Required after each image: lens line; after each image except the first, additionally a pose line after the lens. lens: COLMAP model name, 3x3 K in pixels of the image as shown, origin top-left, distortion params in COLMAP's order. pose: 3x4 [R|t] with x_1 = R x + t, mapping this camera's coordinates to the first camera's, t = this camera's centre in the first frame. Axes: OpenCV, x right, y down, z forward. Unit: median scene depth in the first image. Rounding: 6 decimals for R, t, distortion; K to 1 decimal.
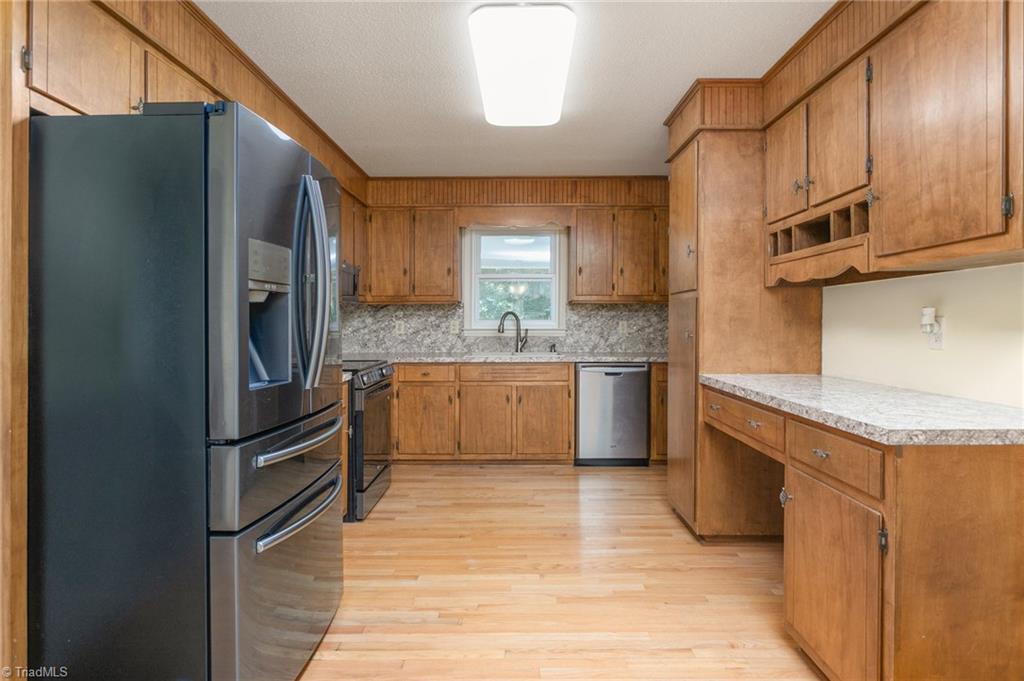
lens RADIAL K [[579.8, 0, 508.2], [0, 579.8, 329.2], [0, 0, 1]] dist [-0.015126, 0.009530]
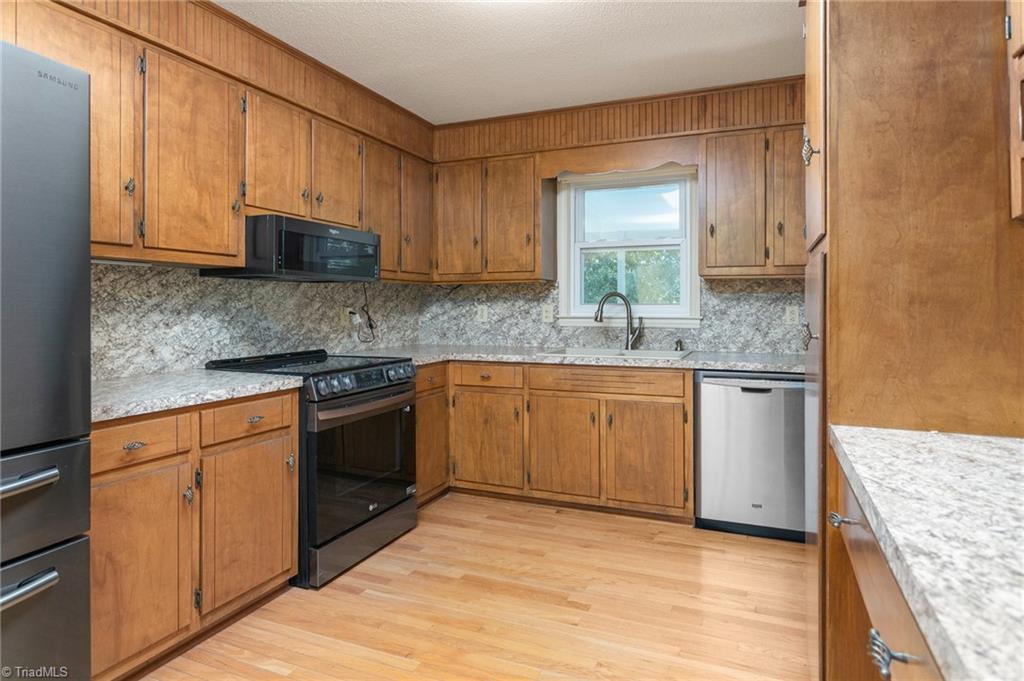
lens RADIAL K [[579.8, 0, 519.7], [0, 579.8, 304.6], [0, 0, 1]] dist [-0.015126, 0.009530]
pose [[0.927403, -0.000656, -0.374063, 0.177481], [-0.006051, 0.999841, -0.016756, -0.003164], [0.374015, 0.017803, 0.927252, 0.322411]]
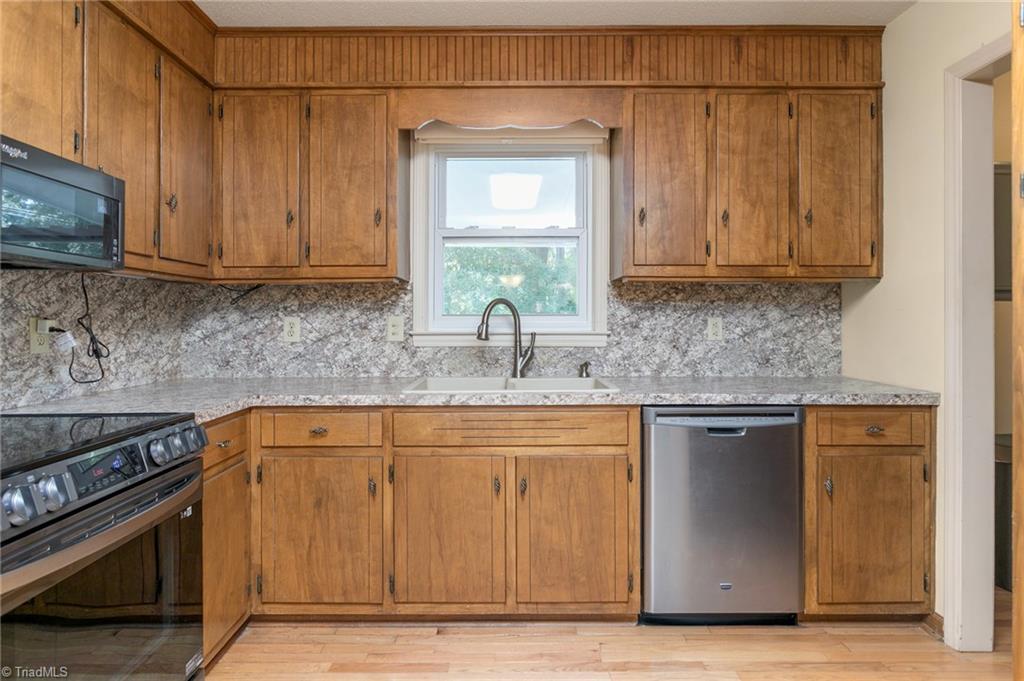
lens RADIAL K [[579.8, 0, 503.1], [0, 579.8, 316.1], [0, 0, 1]] dist [-0.015126, 0.009530]
pose [[0.999972, -0.001624, 0.007273, 0.001373], [0.001799, 0.999708, -0.024113, -0.003091], [-0.007232, 0.024125, 0.999683, 0.535882]]
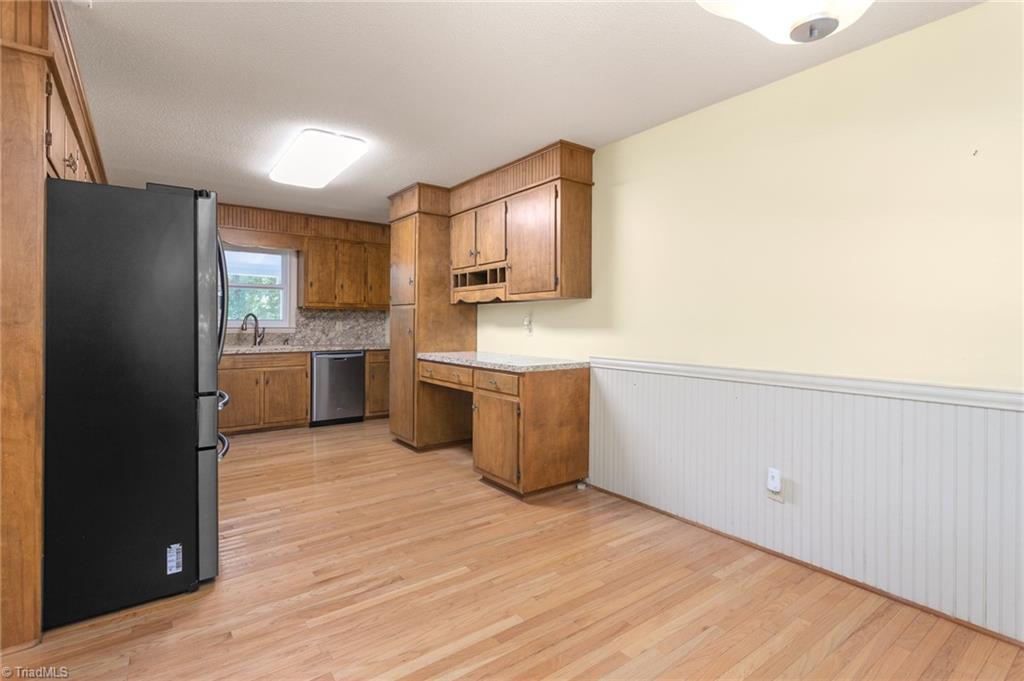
lens RADIAL K [[495.0, 0, 513.4], [0, 495.0, 329.9], [0, 0, 1]] dist [0.004695, 0.000092]
pose [[0.794616, -0.003202, 0.607103, -0.215969], [0.000703, 0.999990, 0.004353, 0.001375], [-0.607111, -0.003032, 0.794611, -0.222516]]
